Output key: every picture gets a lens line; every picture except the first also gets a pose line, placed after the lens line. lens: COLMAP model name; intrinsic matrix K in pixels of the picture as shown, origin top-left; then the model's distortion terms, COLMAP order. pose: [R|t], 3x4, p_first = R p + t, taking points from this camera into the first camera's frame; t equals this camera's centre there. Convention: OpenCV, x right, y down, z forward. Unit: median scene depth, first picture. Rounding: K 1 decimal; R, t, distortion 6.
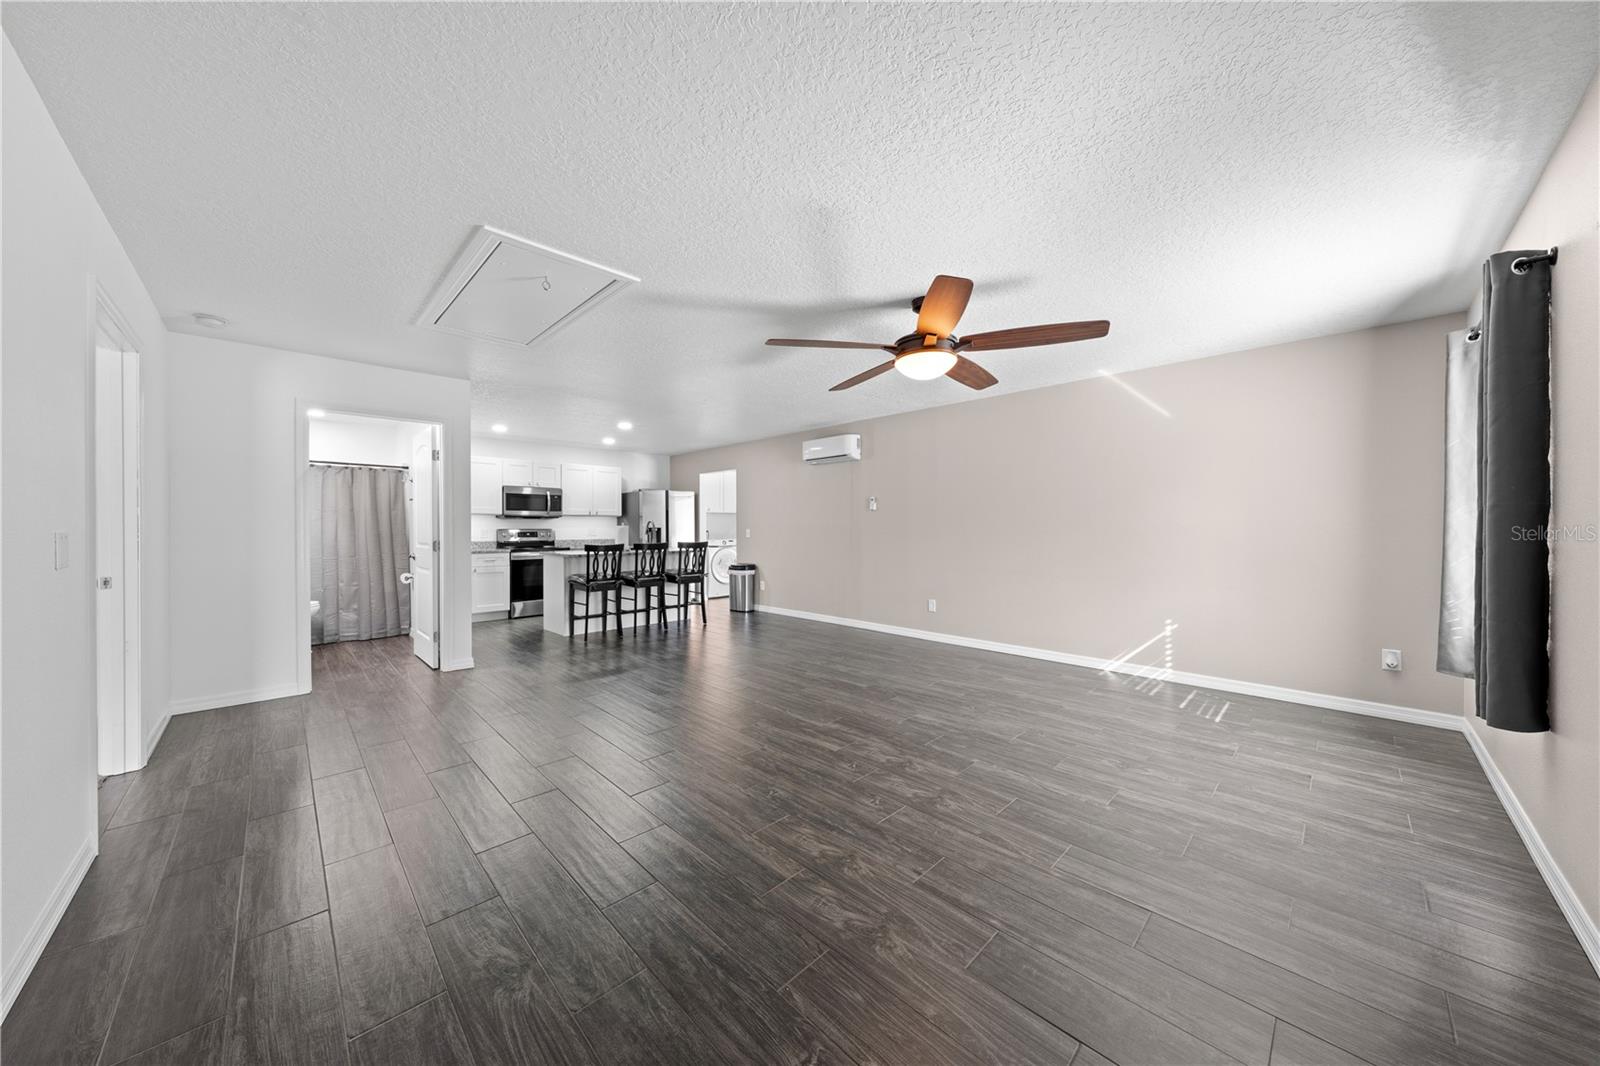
lens RADIAL K [[538.8, 0, 804.9], [0, 538.8, 533.9], [0, 0, 1]] dist [-0.001582, 0.001137]
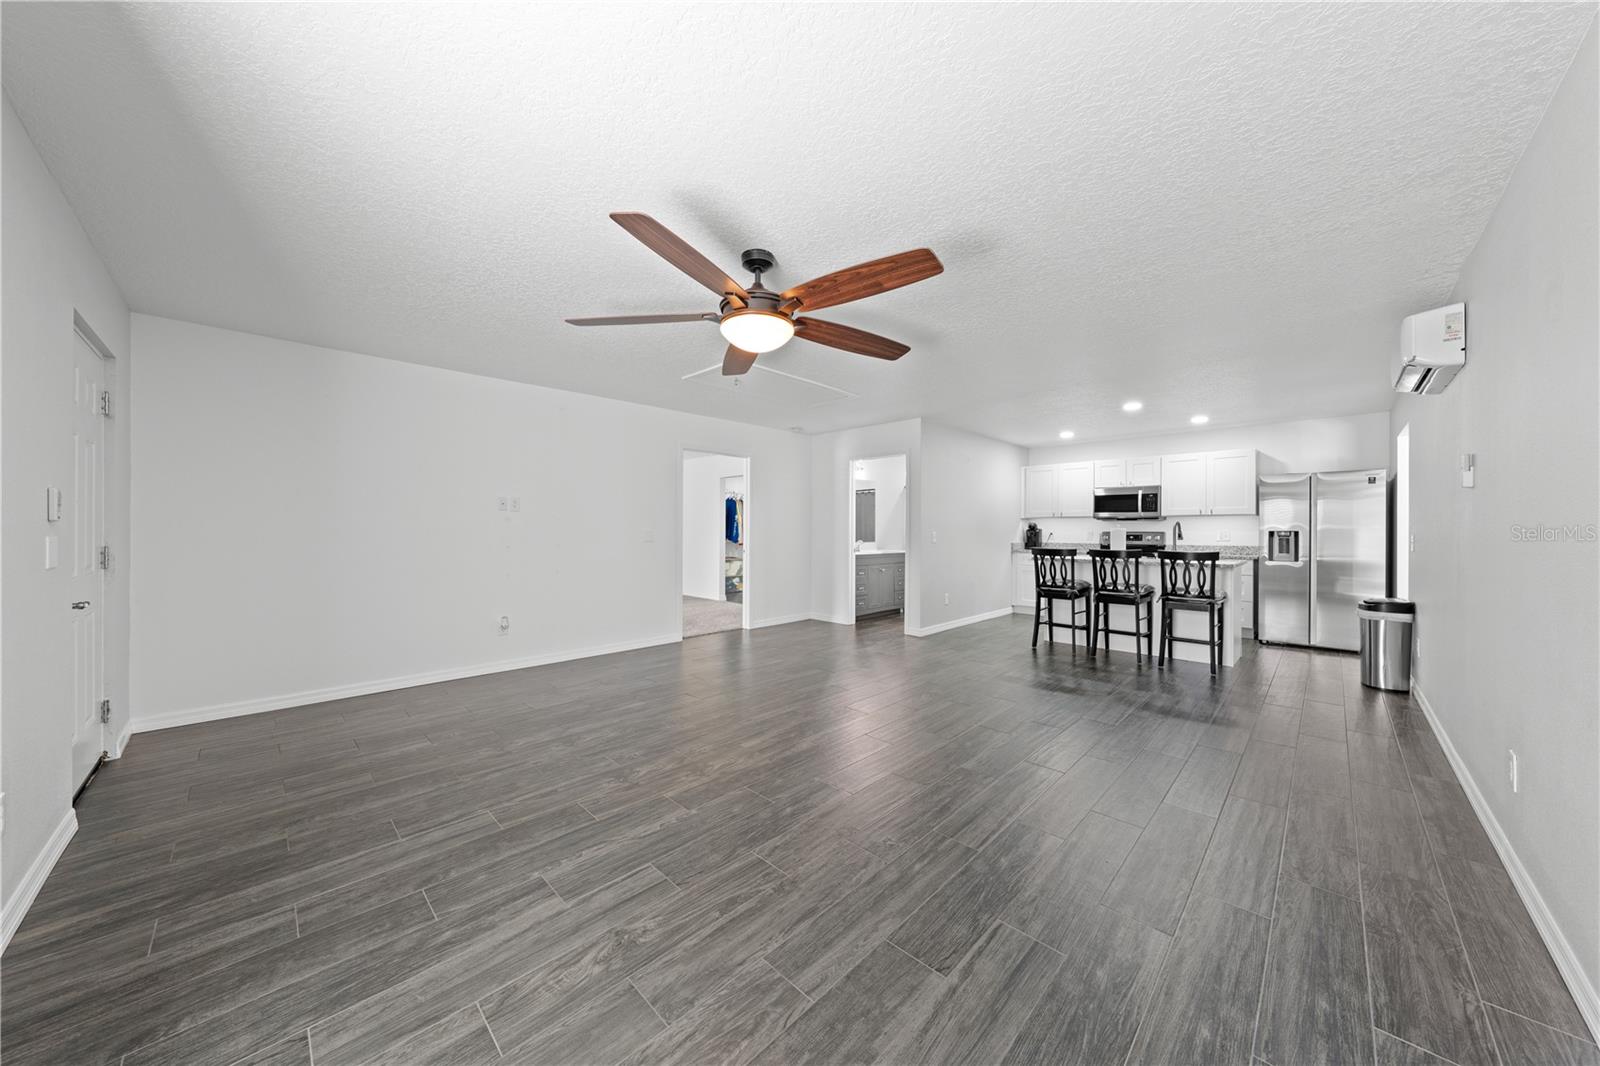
lens RADIAL K [[538.8, 0, 800.5], [0, 538.8, 533.9], [0, 0, 1]] dist [-0.001582, 0.001137]
pose [[0.014764, 0.009813, -0.999843, 0.728828], [-0.014451, 0.999849, 0.009600, -0.010838], [0.999787, 0.014307, 0.014904, 0.729265]]
